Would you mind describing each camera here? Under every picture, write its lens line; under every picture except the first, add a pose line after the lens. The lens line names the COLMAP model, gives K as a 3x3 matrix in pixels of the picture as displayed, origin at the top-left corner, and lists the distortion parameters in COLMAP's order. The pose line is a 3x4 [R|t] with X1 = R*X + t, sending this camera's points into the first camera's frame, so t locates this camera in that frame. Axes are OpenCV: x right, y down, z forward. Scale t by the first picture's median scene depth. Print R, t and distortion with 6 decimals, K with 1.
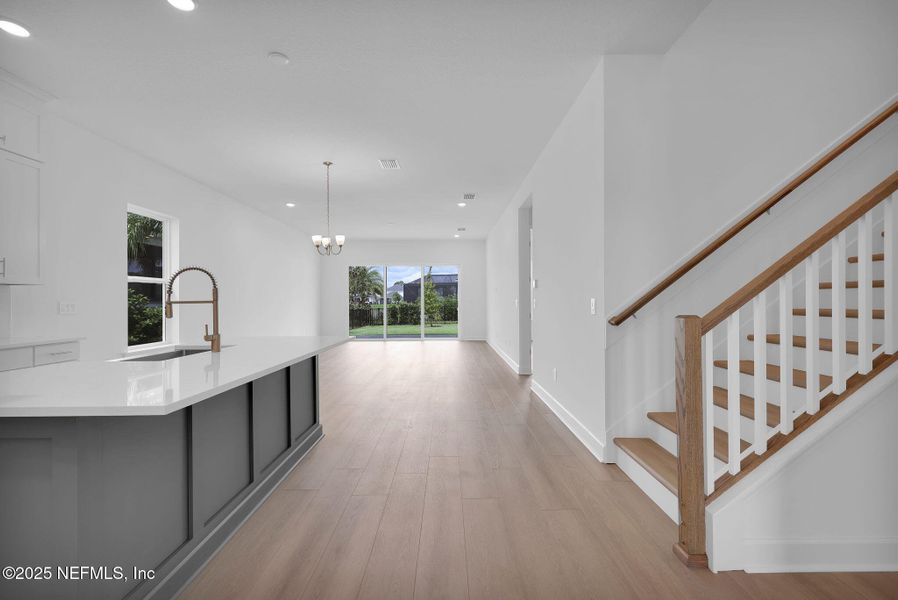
lens RADIAL K [[381.0, 0, 448.4], [0, 381.0, 298.7], [0, 0, 1]] dist [0.001714, 0.000056]
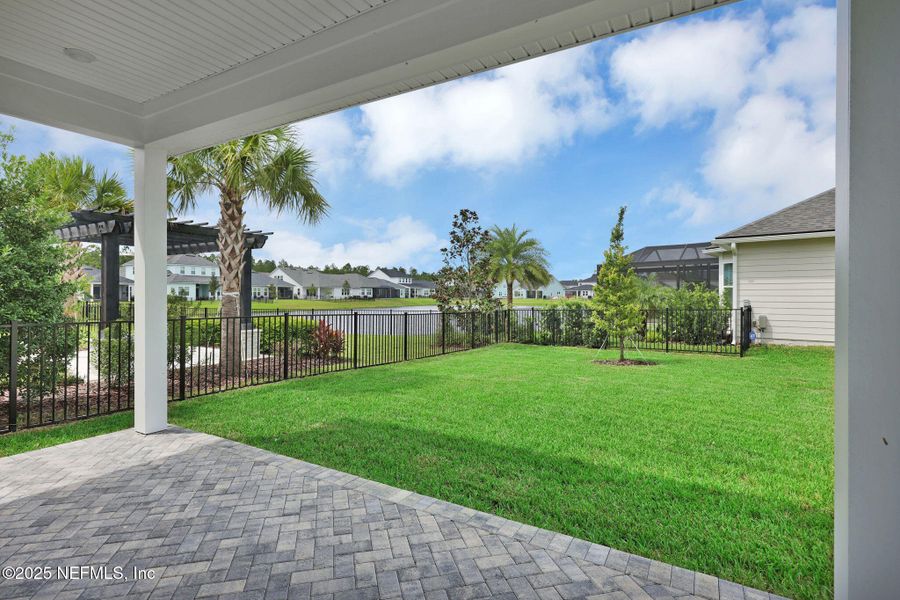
lens RADIAL K [[443.7, 0, 450.7], [0, 443.7, 295.8], [0, 0, 1]] dist [-0.000516, -0.000372]
pose [[0.862267, 0.009402, -0.506368, 0.033815], [-0.004059, 0.999924, 0.011654, -0.000014], [0.506439, -0.007994, 0.862239, 0.481671]]
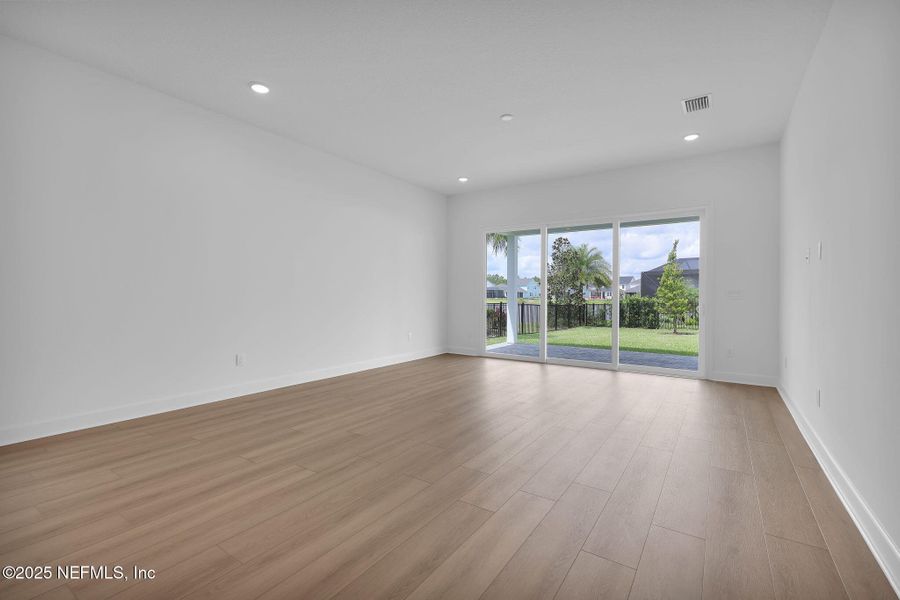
lens RADIAL K [[400.0, 0, 446.5], [0, 400.0, 299.7], [0, 0, 1]] dist [0.001013, 0.000037]
pose [[0.822308, 0.015474, -0.568833, 0.021935], [-0.005297, 0.999795, 0.019541, 0.003077], [0.569019, -0.013055, 0.822221, 0.194397]]
